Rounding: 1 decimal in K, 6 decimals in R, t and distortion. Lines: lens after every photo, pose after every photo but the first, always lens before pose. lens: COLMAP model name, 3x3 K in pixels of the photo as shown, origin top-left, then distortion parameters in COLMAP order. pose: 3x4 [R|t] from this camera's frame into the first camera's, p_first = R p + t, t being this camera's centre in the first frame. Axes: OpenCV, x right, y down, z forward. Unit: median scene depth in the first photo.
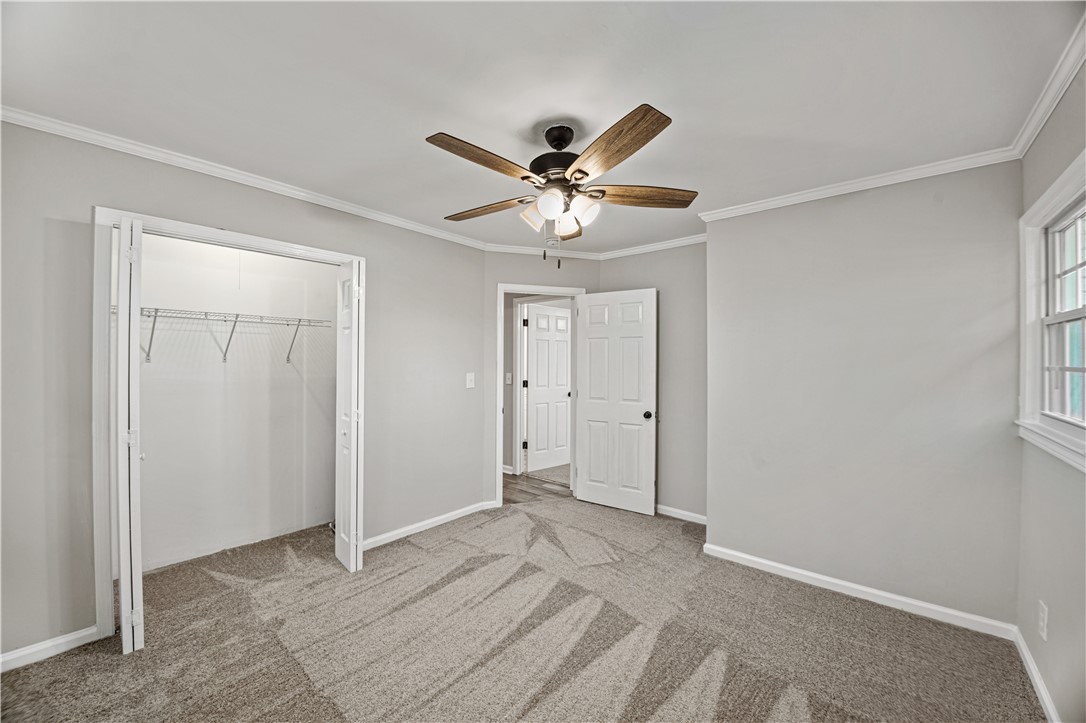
lens RADIAL K [[413.9, 0, 536.8], [0, 413.9, 367.9], [0, 0, 1]] dist [-0.016890, -0.000035]
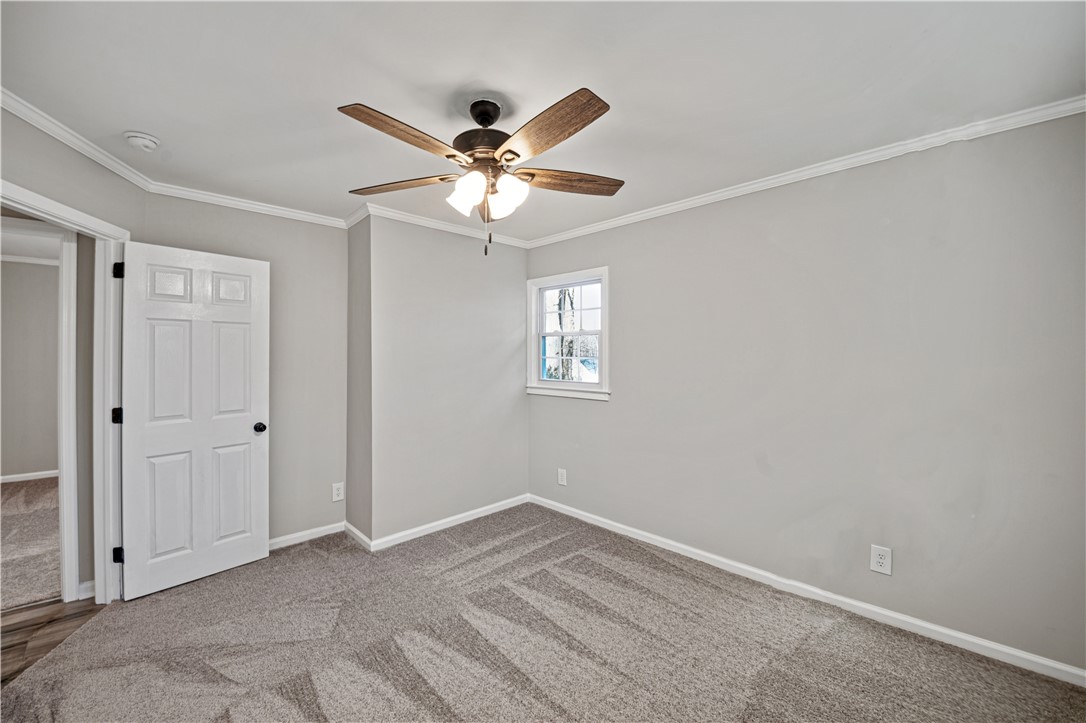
lens RADIAL K [[438.6, 0, 532.0], [0, 438.6, 361.5], [0, 0, 1]] dist [-0.002716, -0.010305]
pose [[0.090554, -0.023687, 0.995610, -0.618855], [0.020110, 0.999557, 0.021952, -0.018535], [-0.995688, 0.018034, 0.090990, 0.552819]]
